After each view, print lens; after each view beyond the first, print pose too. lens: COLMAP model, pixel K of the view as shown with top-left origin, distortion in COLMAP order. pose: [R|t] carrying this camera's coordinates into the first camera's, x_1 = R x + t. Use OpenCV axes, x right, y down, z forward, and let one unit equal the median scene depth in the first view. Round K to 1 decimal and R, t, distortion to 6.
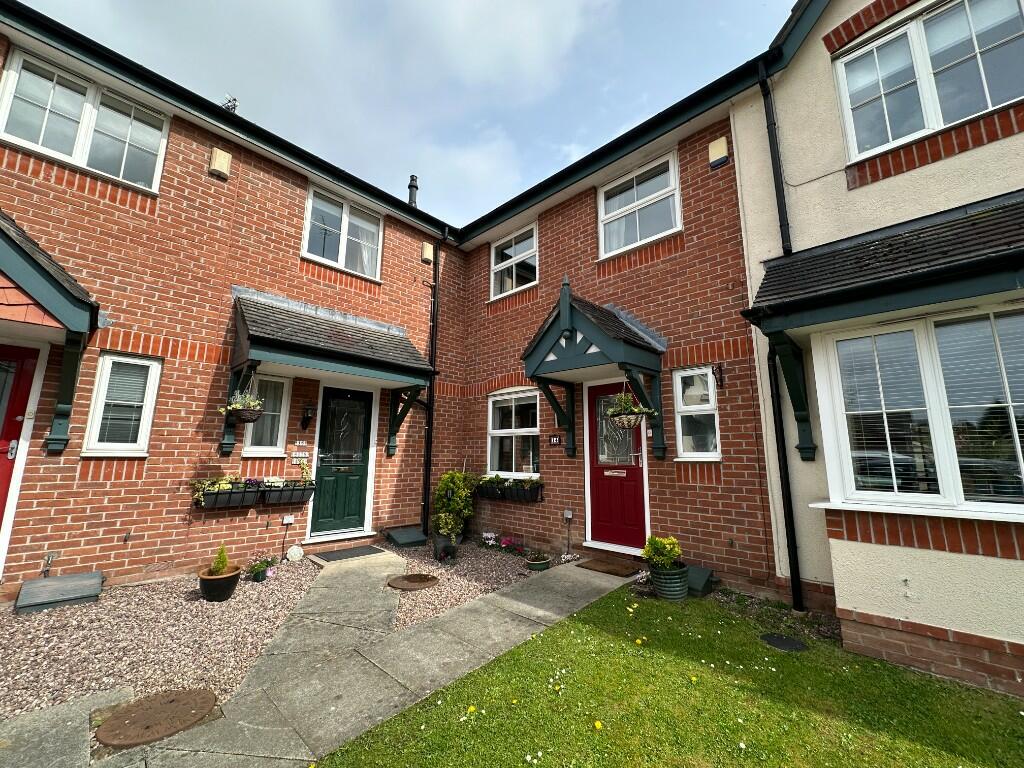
lens RADIAL K [[408.8, 0, 512.0], [0, 408.8, 384.0], [0, 0, 1]] dist [-0.001439, 0.000159]
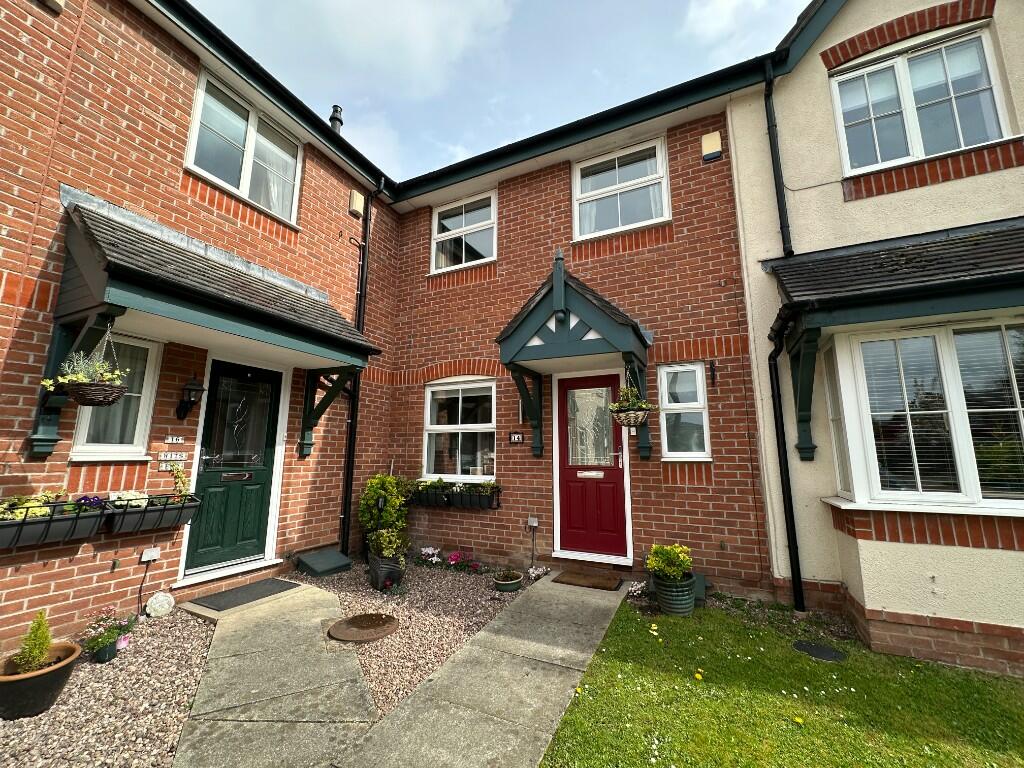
lens RADIAL K [[408.8, 0, 512.0], [0, 408.8, 384.0], [0, 0, 1]] dist [-0.001439, 0.000159]
pose [[0.949818, 0.048372, 0.309041, -0.218523], [-0.050328, 0.998731, -0.001646, 0.027931], [-0.308729, -0.013990, 0.951047, 0.200859]]
